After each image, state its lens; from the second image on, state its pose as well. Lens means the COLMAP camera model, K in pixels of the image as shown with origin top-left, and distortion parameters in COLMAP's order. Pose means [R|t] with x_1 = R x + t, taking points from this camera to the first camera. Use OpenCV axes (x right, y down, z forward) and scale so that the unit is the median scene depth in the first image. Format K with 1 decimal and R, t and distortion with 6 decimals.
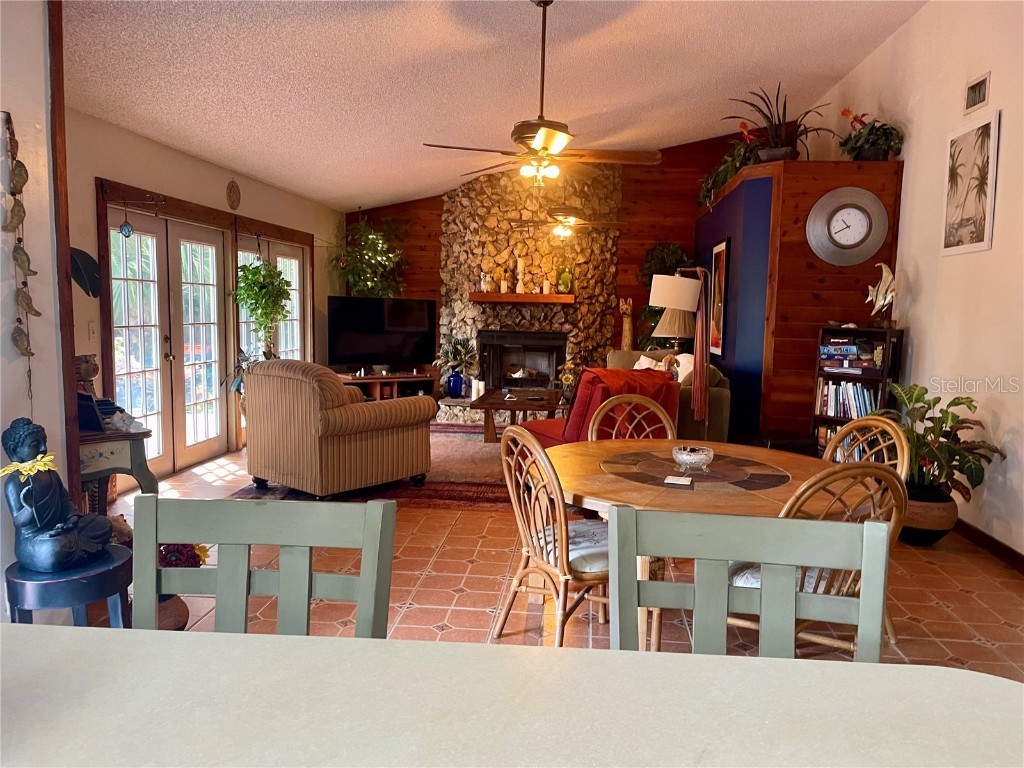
lens RADIAL K [[782.3, 0, 512.0], [0, 782.3, 384.0], [0, 0, 1]] dist [0.103566, -0.140442]
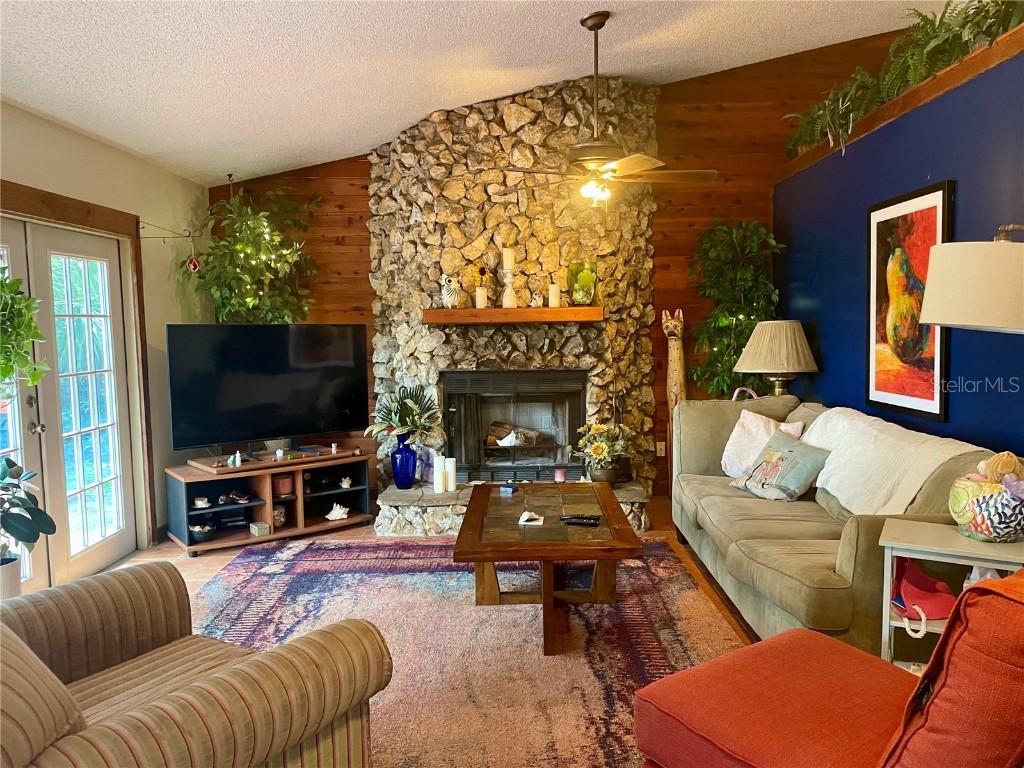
lens RADIAL K [[782.3, 0, 512.0], [0, 782.3, 384.0], [0, 0, 1]] dist [0.103566, -0.140442]
pose [[0.995018, -0.044592, 0.089172, -0.041997], [0.046362, 0.998765, -0.017881, -0.046104], [-0.088265, 0.021926, 0.995856, 0.399298]]
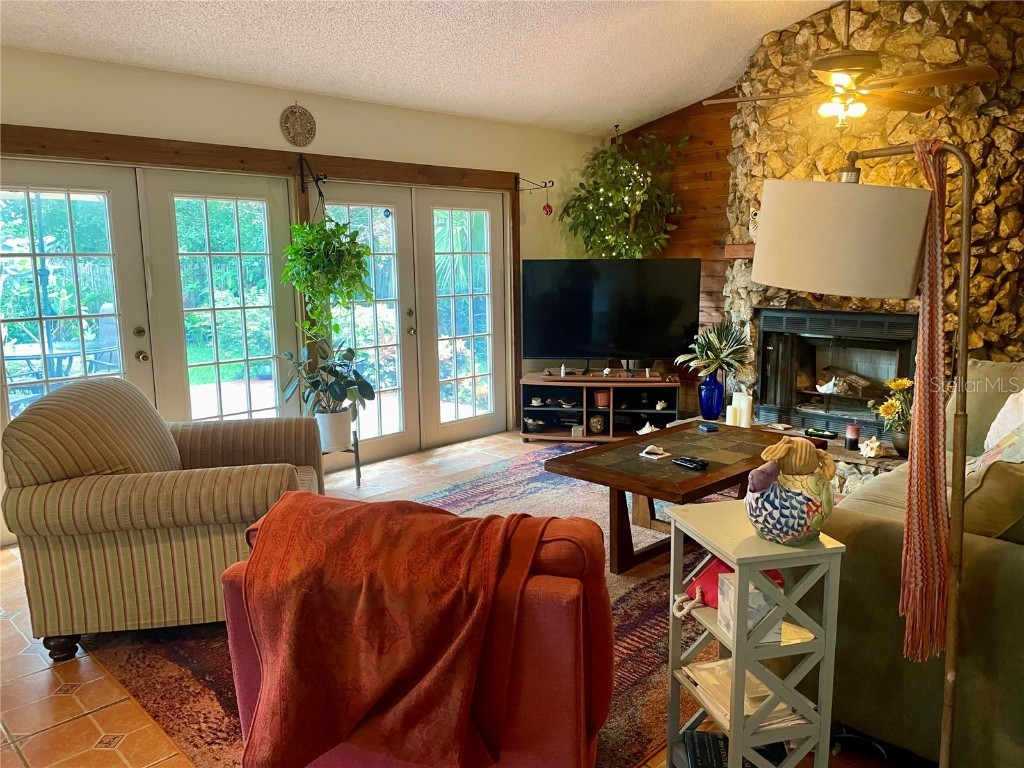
lens RADIAL K [[769.2, 0, 500.6], [0, 769.2, 380.1], [0, 0, 1]] dist [0.083979, -0.114418]
pose [[0.760513, 0.070912, -0.645439, 0.192839], [-0.035342, 0.997066, 0.067900, -0.047574], [0.648360, -0.028828, 0.760788, 0.432749]]
